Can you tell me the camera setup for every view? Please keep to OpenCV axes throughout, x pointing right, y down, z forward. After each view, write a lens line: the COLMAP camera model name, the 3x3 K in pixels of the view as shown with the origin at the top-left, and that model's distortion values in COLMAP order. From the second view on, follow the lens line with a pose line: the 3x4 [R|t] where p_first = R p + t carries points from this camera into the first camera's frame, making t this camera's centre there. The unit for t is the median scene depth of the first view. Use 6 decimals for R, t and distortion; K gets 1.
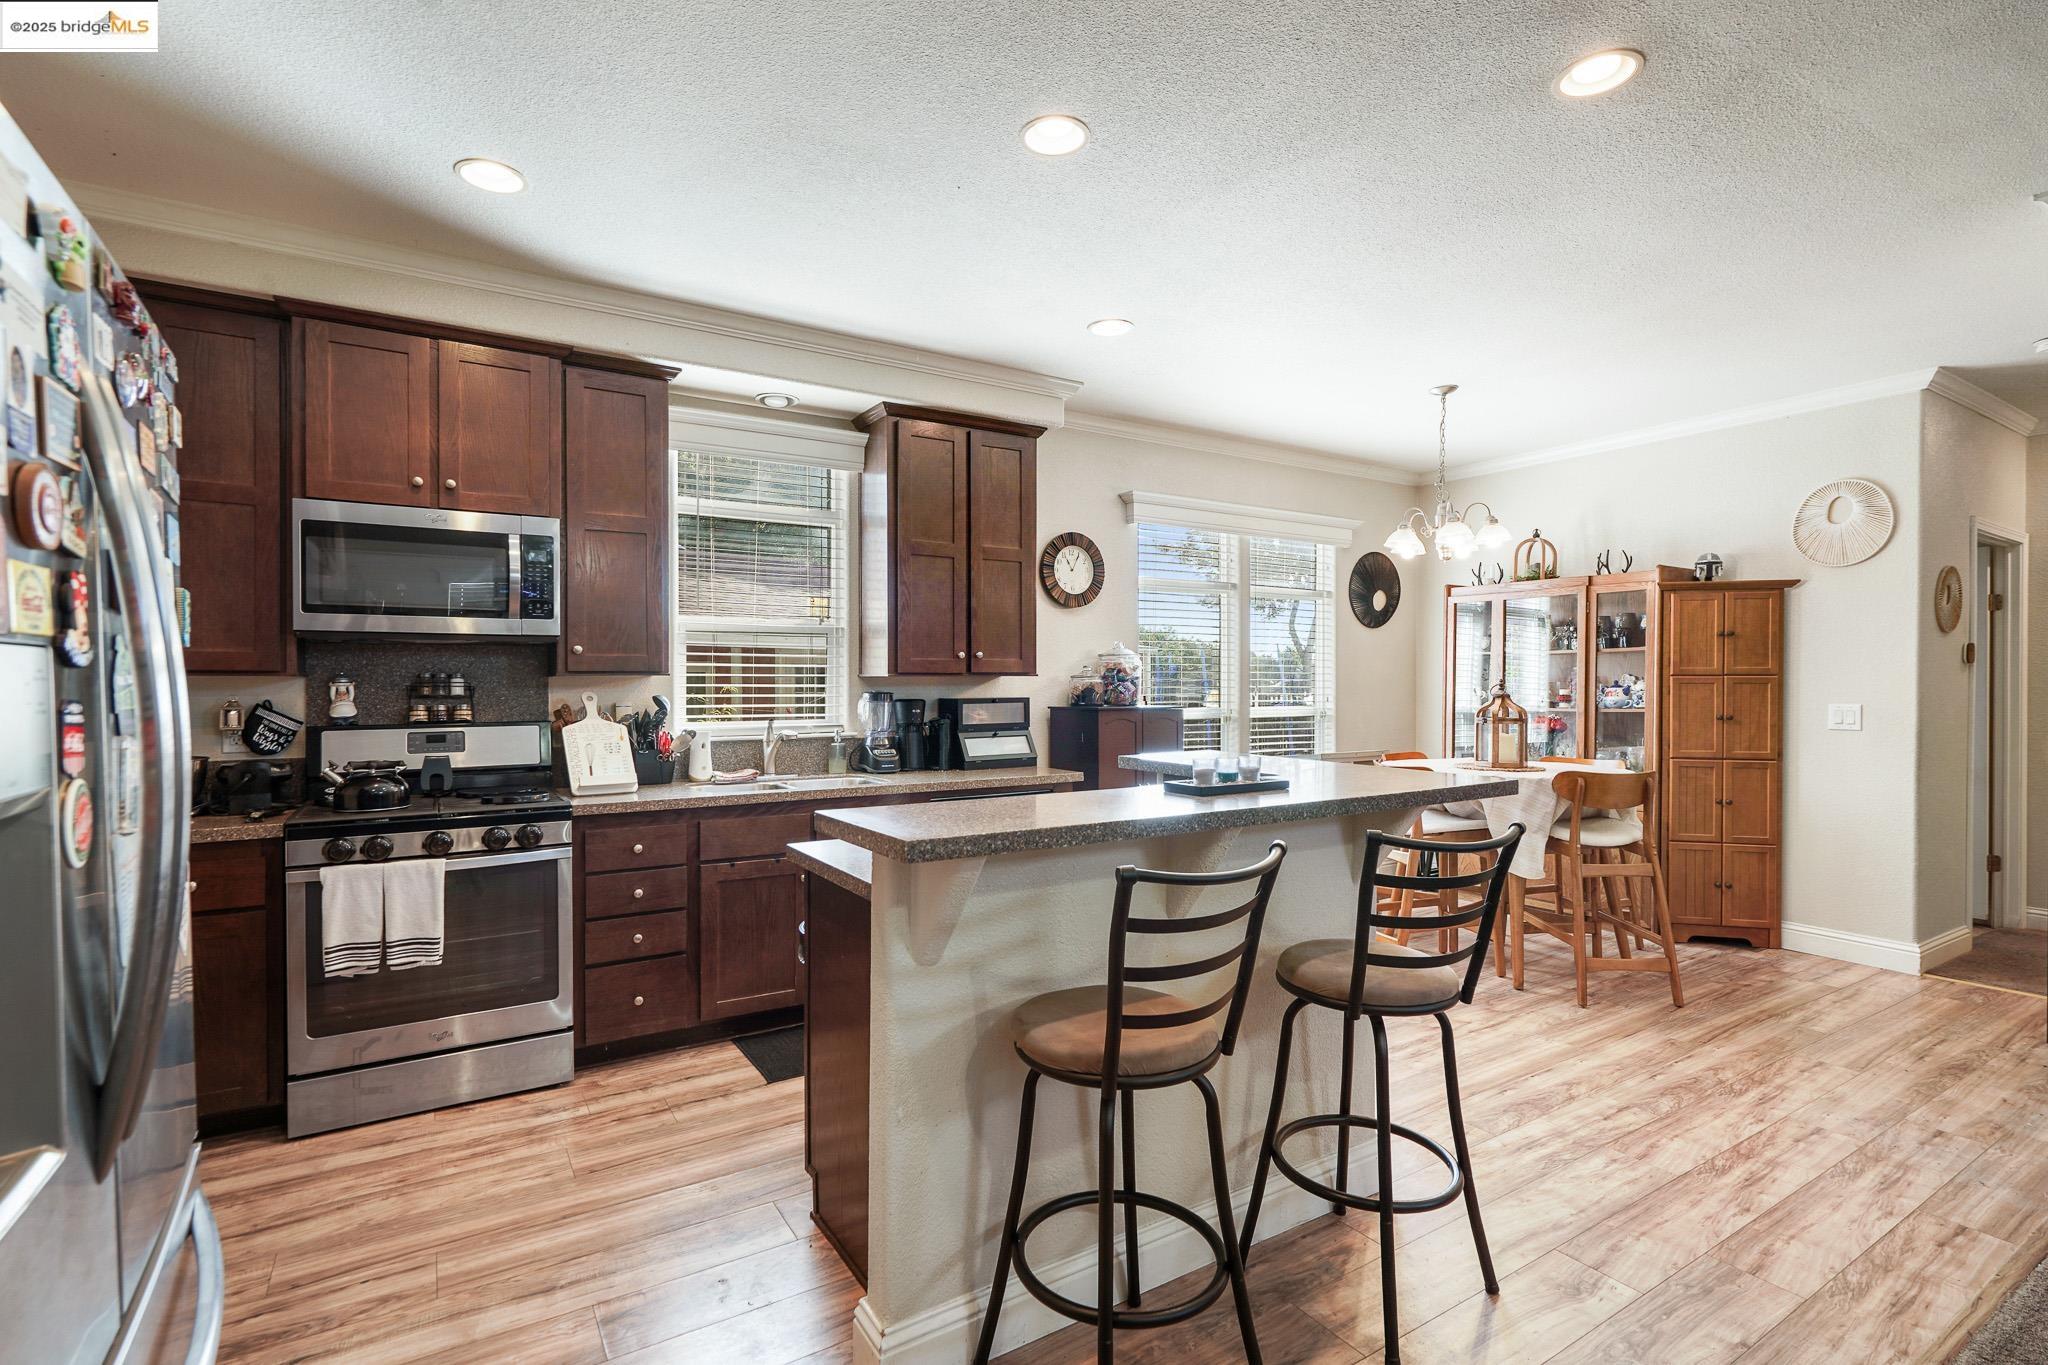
lens RADIAL K [[955.3, 0, 1012.6], [0, 955.3, 686.8], [0, 0, 1]] dist [-0.002529, 0.001521]
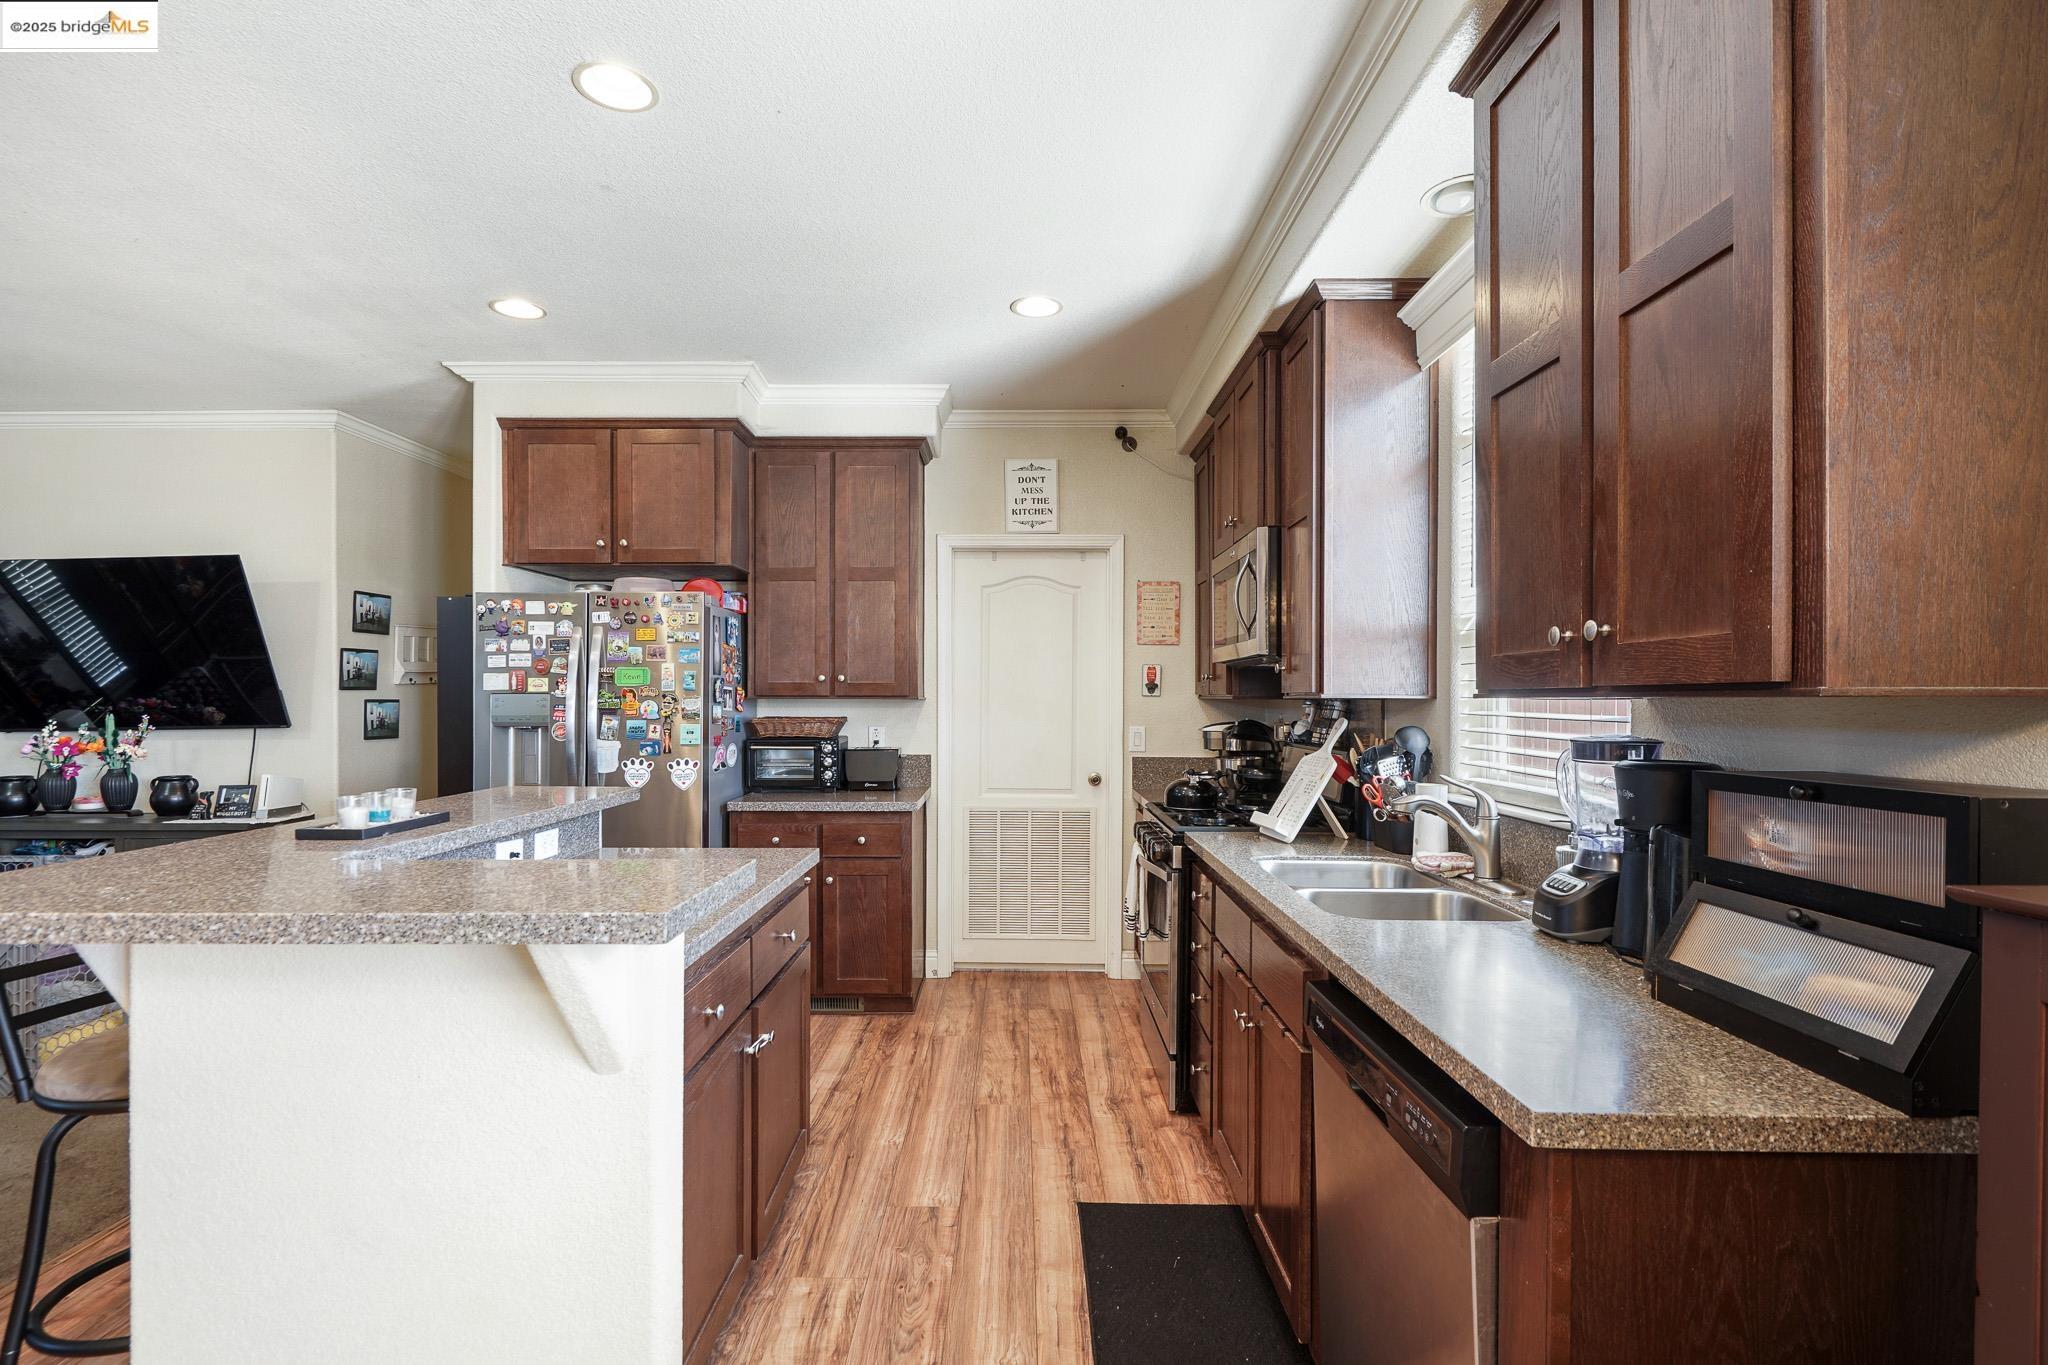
lens RADIAL K [[955.3, 0, 1010.8], [0, 955.3, 696.3], [0, 0, 1]] dist [-0.002529, 0.001521]
pose [[-0.533990, -0.002906, -0.845486, 0.371585], [-0.008967, 0.999957, 0.002227, -0.011707], [0.845443, 0.008771, -0.533993, 1.119454]]
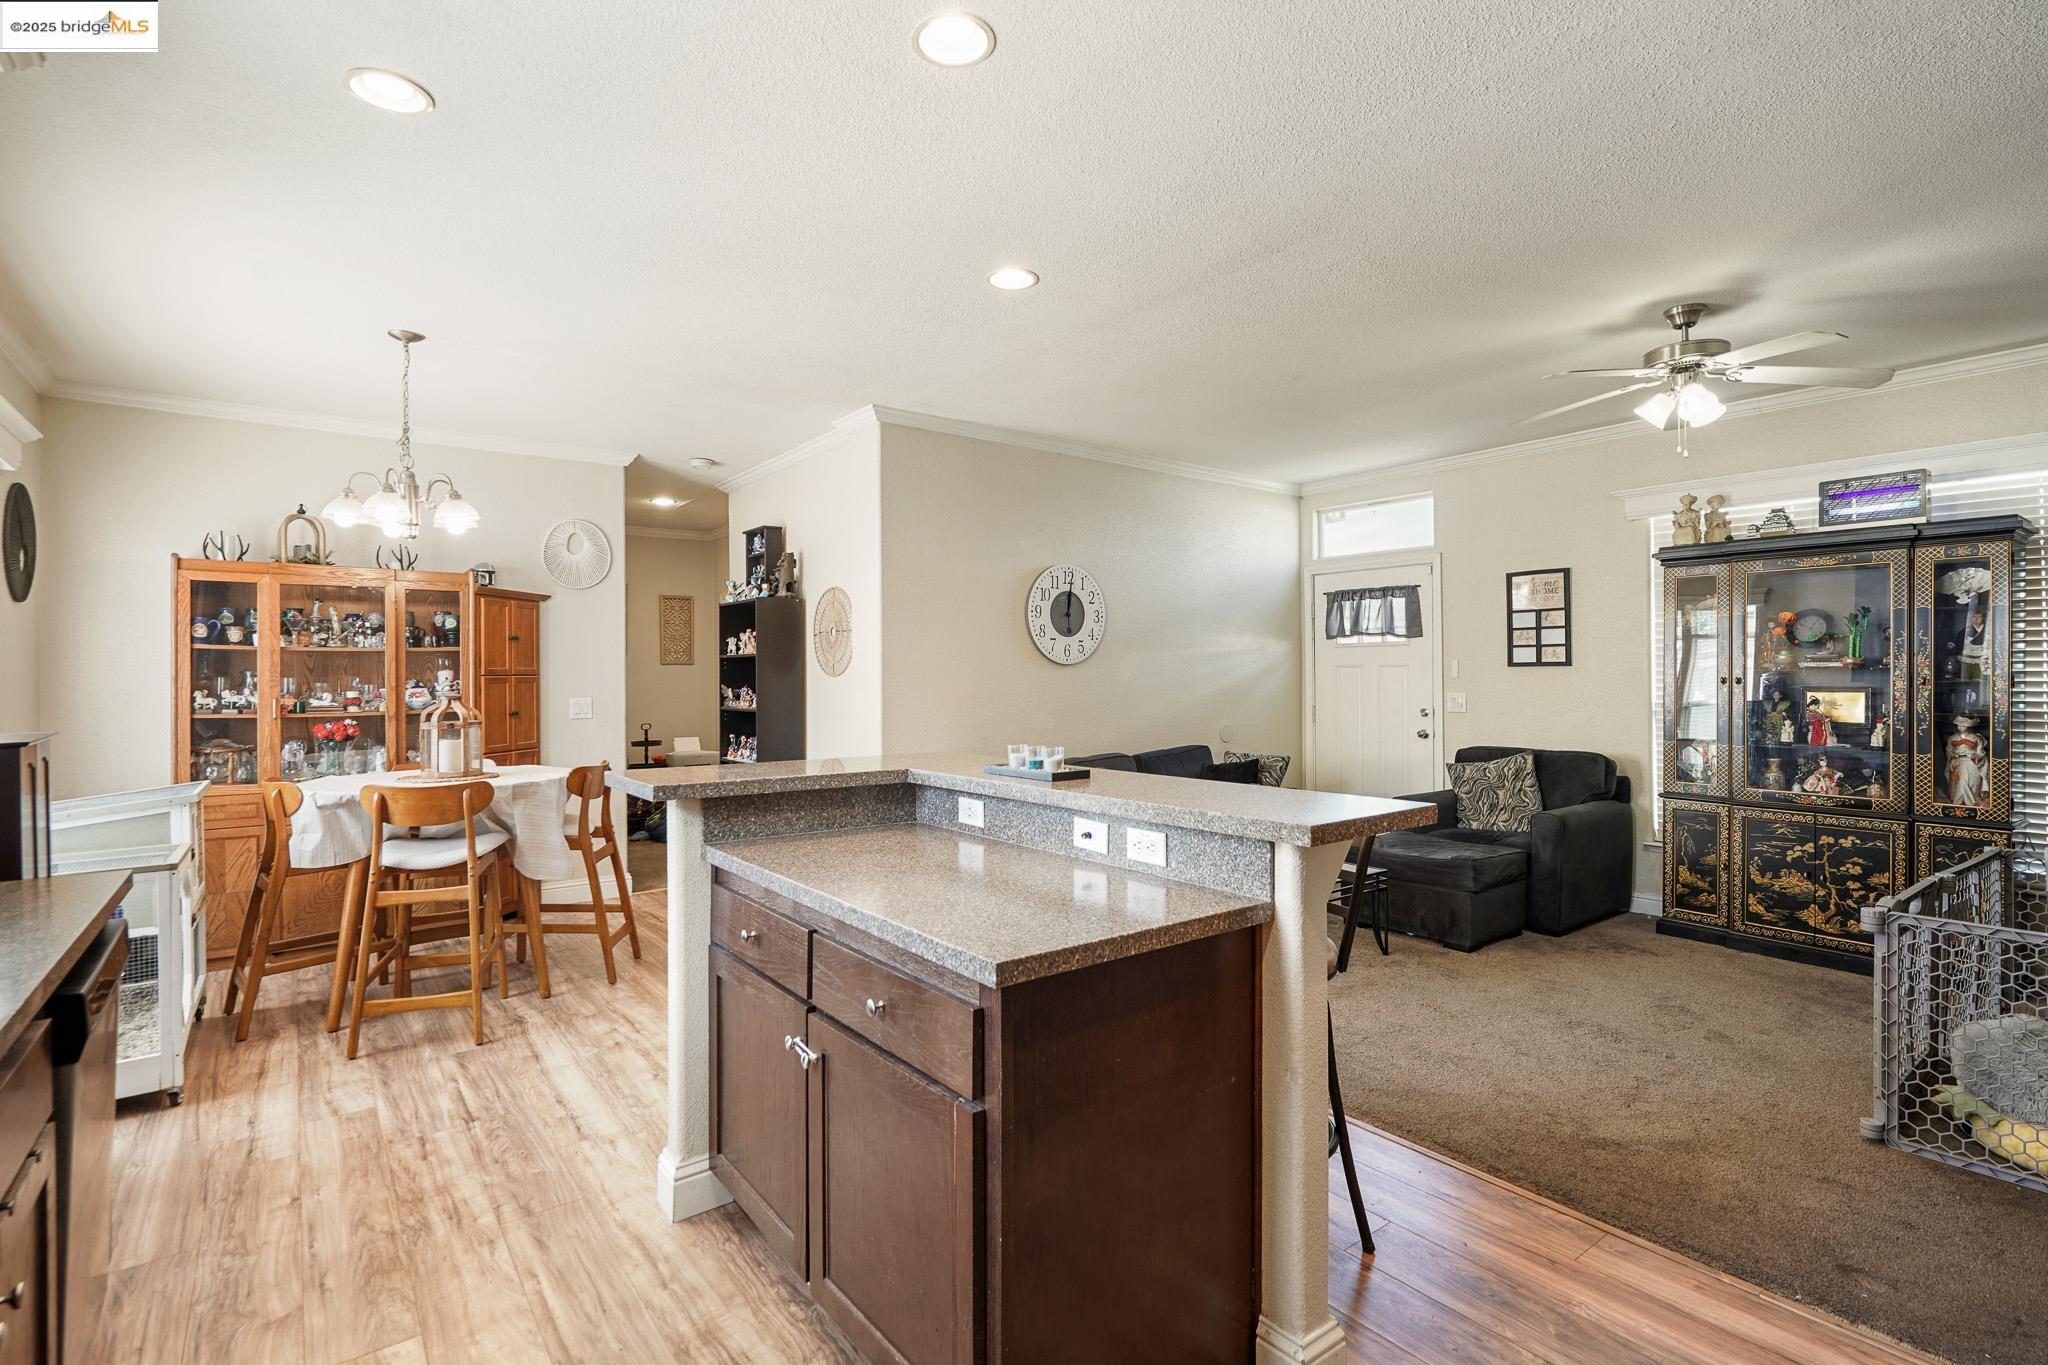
lens RADIAL K [[955.3, 0, 1005.9], [0, 955.3, 675.3], [0, 0, 1]] dist [-0.002529, 0.001521]
pose [[-0.087047, -0.000606, 0.996204, -0.509918], [0.013463, 0.999908, 0.001785, -0.007497], [-0.996113, 0.013567, -0.087031, 0.648238]]
